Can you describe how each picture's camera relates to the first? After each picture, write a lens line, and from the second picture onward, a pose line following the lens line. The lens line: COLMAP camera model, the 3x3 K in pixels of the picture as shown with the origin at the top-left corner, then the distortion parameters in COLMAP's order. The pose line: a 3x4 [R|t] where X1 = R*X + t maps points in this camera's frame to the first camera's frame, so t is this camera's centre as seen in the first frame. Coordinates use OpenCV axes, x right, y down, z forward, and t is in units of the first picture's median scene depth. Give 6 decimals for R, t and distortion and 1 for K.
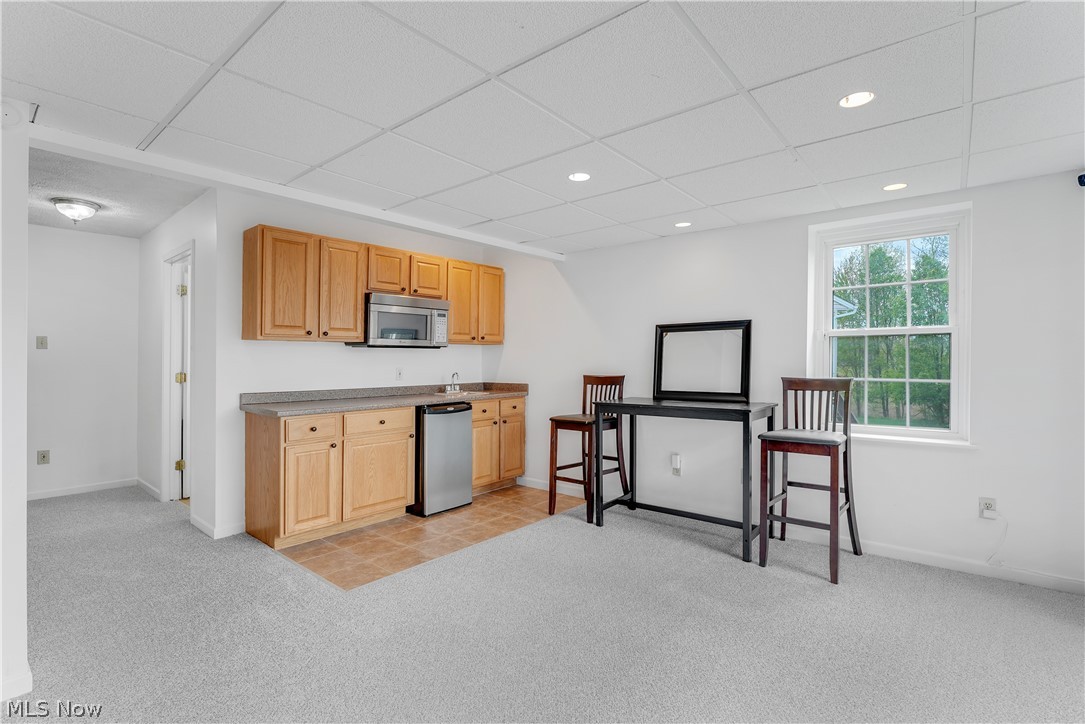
lens RADIAL K [[497.7, 0, 542.5], [0, 497.7, 362.0], [0, 0, 1]] dist [-0.010326, 0.000044]
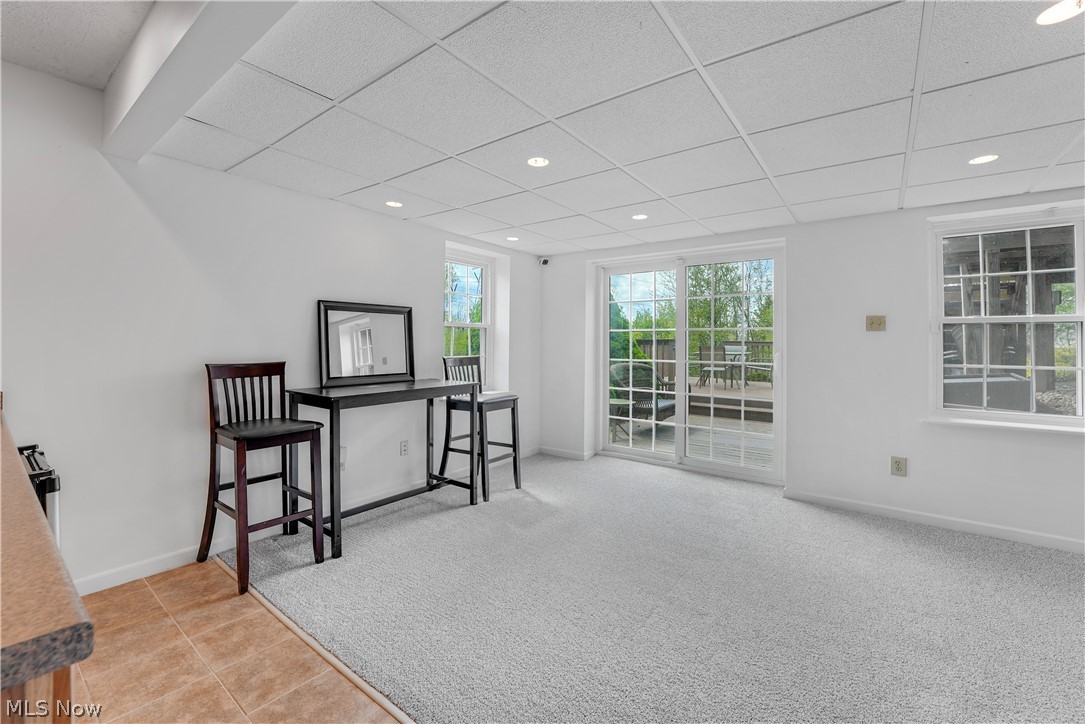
lens RADIAL K [[453.7, 0, 539.9], [0, 453.7, 350.2], [0, 0, 1]] dist [0.000049, 0.000051]
pose [[-0.034033, -0.010284, 0.999368, -0.556510], [-0.010468, 0.999896, 0.009933, -0.000727], [-0.999366, -0.010124, -0.034137, 0.666046]]
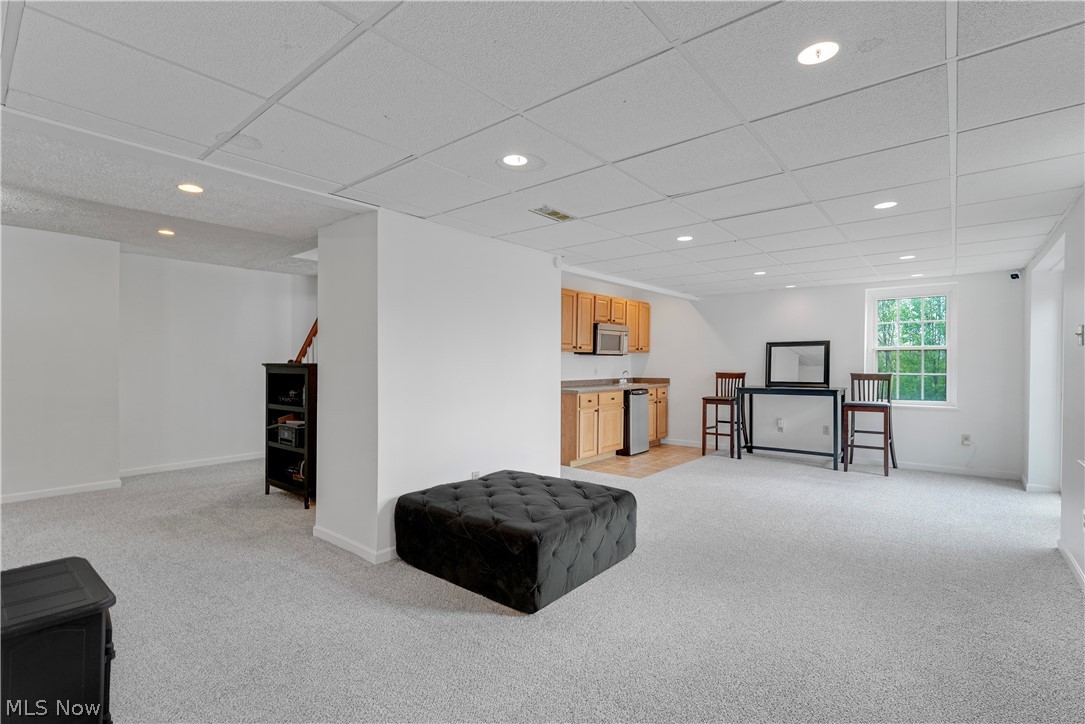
lens RADIAL K [[476.4, 0, 542.5], [0, 476.4, 362.0], [0, 0, 1]] dist [0.004680, 0.000495]
pose [[0.999992, 0.002303, 0.003201, -0.544642], [-0.002285, 0.999981, -0.005743, 0.002919], [-0.003214, 0.005736, 0.999978, -0.620890]]
